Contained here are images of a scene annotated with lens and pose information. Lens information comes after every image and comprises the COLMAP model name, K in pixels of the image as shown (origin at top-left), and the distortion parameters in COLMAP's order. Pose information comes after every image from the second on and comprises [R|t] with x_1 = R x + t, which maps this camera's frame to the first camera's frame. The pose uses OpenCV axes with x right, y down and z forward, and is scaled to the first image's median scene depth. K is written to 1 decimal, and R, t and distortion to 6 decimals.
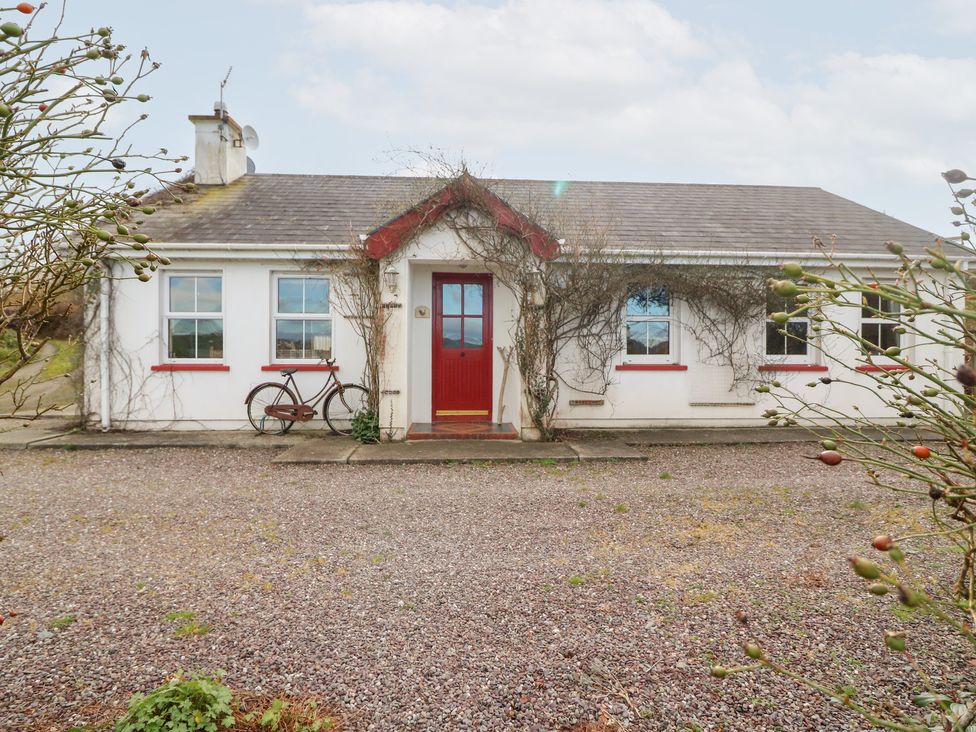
lens RADIAL K [[517.9, 0, 488.2], [0, 517.9, 352.5], [0, 0, 1]] dist [0.001750, -0.016802]
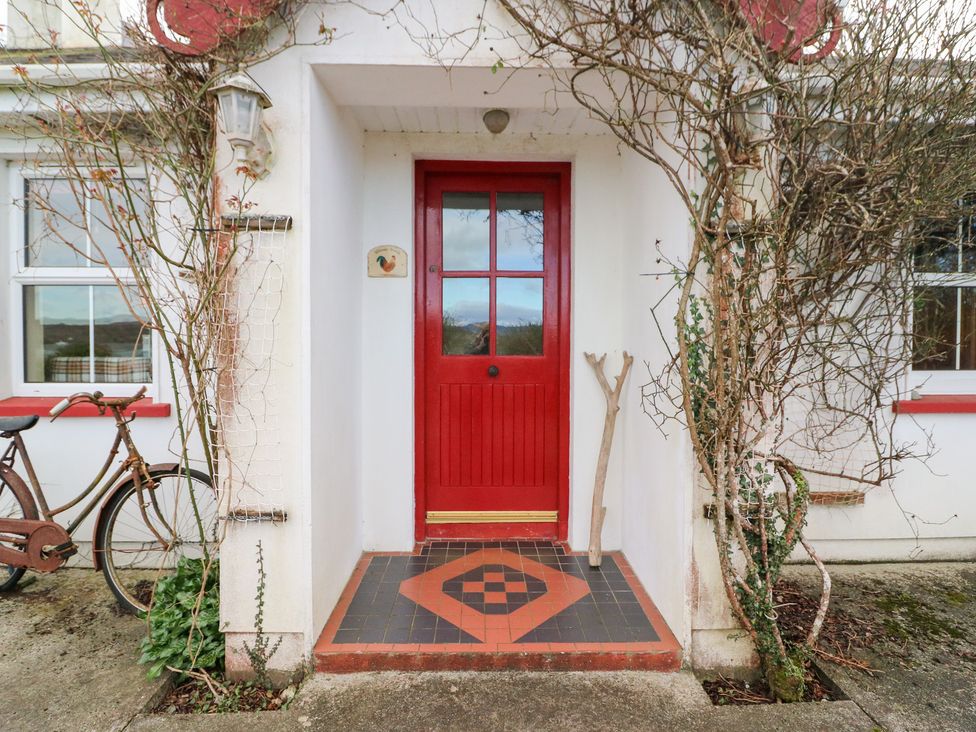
lens RADIAL K [[517.9, 0, 488.2], [0, 517.9, 352.5], [0, 0, 1]] dist [0.001750, -0.016802]
pose [[0.999138, -0.000057, -0.041524, -0.038987], [0.001251, 0.999587, 0.028715, -0.023499], [0.041505, -0.028742, 0.998725, 0.644462]]
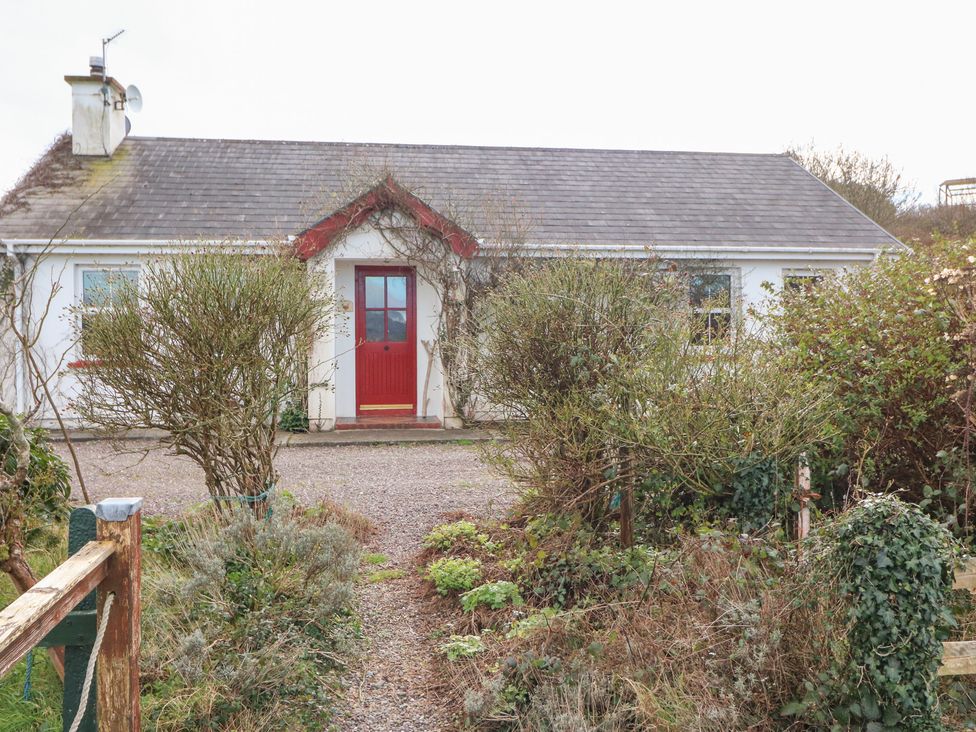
lens RADIAL K [[874.2, 0, 482.2], [0, 874.2, 350.6], [0, 0, 1]] dist [0.010620, -0.004272]
pose [[0.997043, -0.009132, 0.076301, 0.006147], [0.008239, 0.999894, 0.012013, -0.010442], [-0.076403, -0.011349, 0.997012, -0.719800]]
